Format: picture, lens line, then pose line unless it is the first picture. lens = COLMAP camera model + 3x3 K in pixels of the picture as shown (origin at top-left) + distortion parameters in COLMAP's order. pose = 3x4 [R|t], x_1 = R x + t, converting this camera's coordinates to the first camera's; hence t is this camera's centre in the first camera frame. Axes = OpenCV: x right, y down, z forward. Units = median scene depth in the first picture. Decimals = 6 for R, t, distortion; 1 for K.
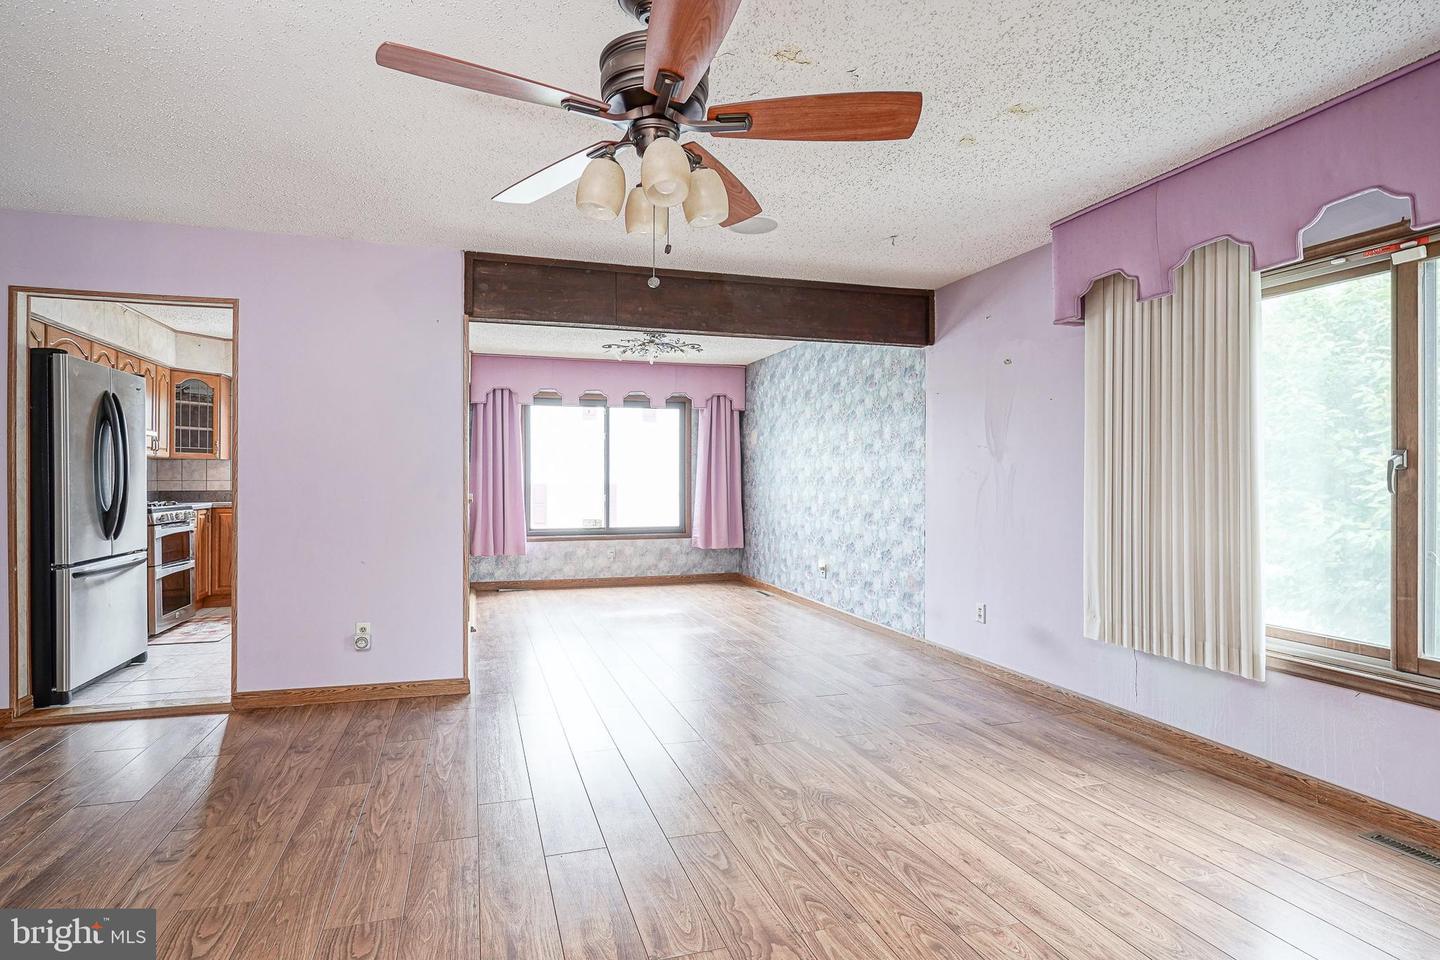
lens RADIAL K [[738.6, 0, 718.2], [0, 738.6, 477.8], [0, 0, 1]] dist [-0.020314, 0.012575]
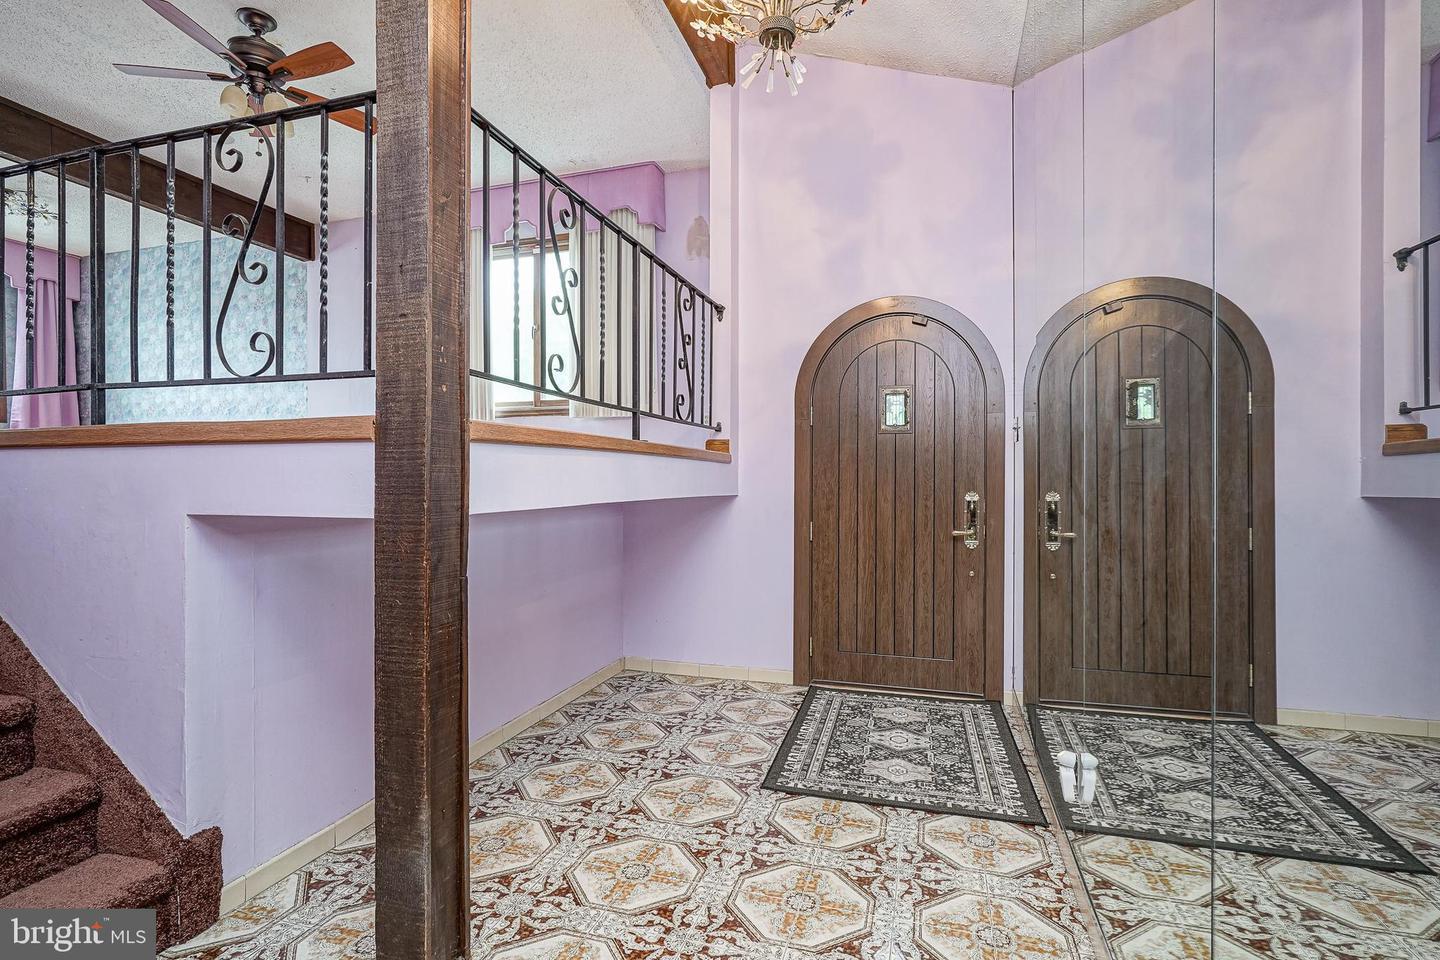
lens RADIAL K [[722.2, 0, 719.2], [0, 722.2, 550.7], [0, 0, 1]] dist [0.000668, 0.001201]
pose [[0.606715, -0.035193, 0.794140, -0.422977], [-0.016799, 0.998229, 0.057072, 0.329970], [-0.794742, -0.047967, 0.605049, -0.624974]]
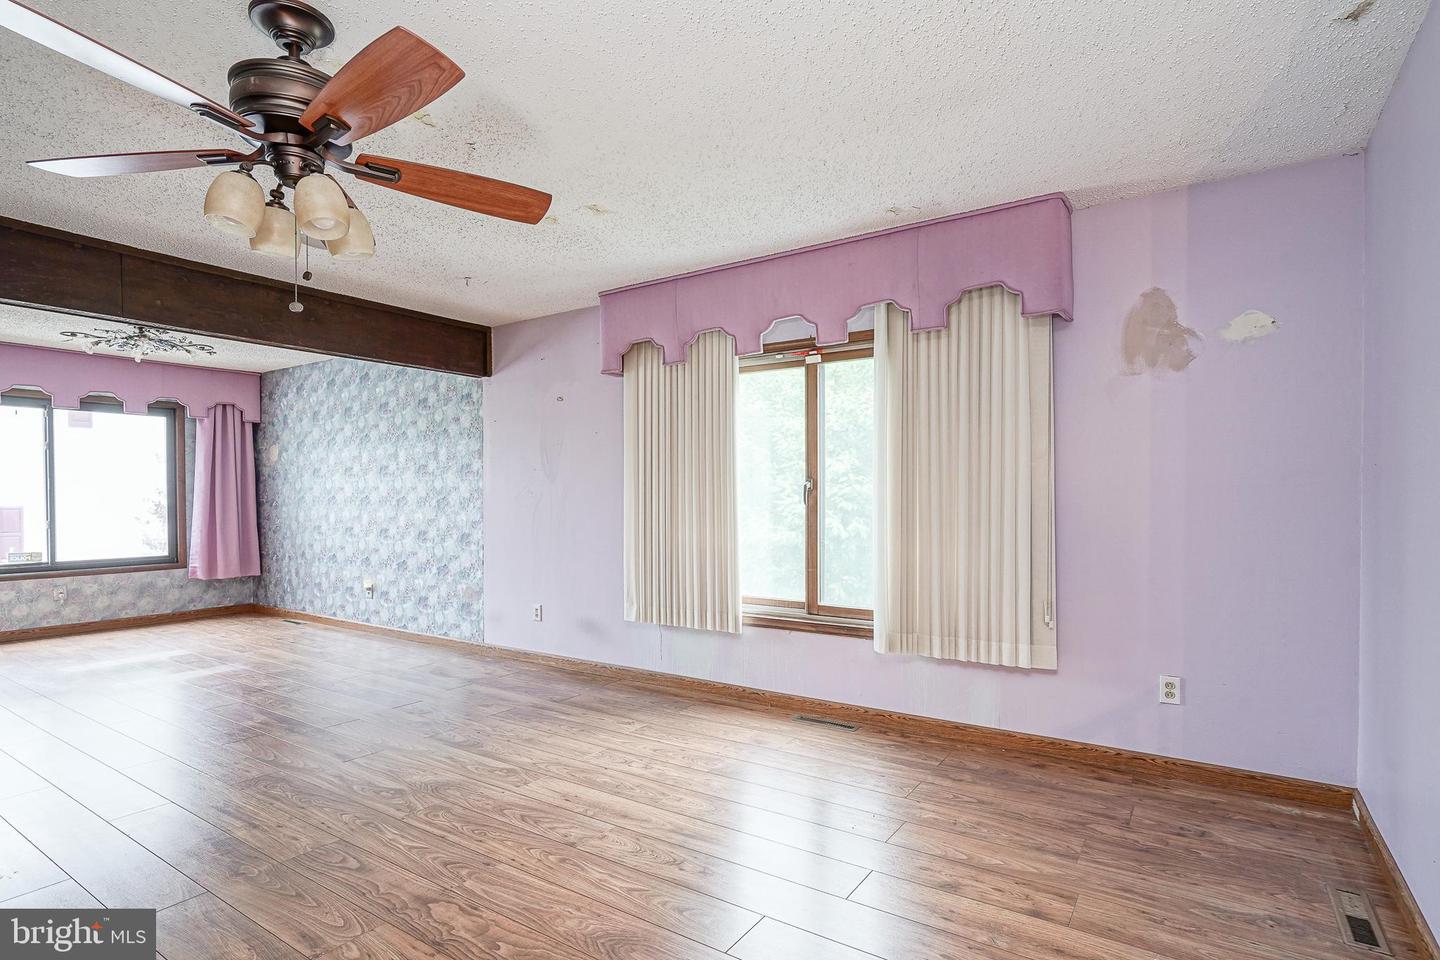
lens RADIAL K [[705.7, 0, 730.7], [0, 705.7, 505.3], [0, 0, 1]] dist [-0.004177, 0.005072]
pose [[0.782017, -0.011730, 0.623147, -0.092514], [0.004171, 0.999899, 0.013588, -0.000235], [-0.623243, -0.008027, 0.781987, -0.058368]]
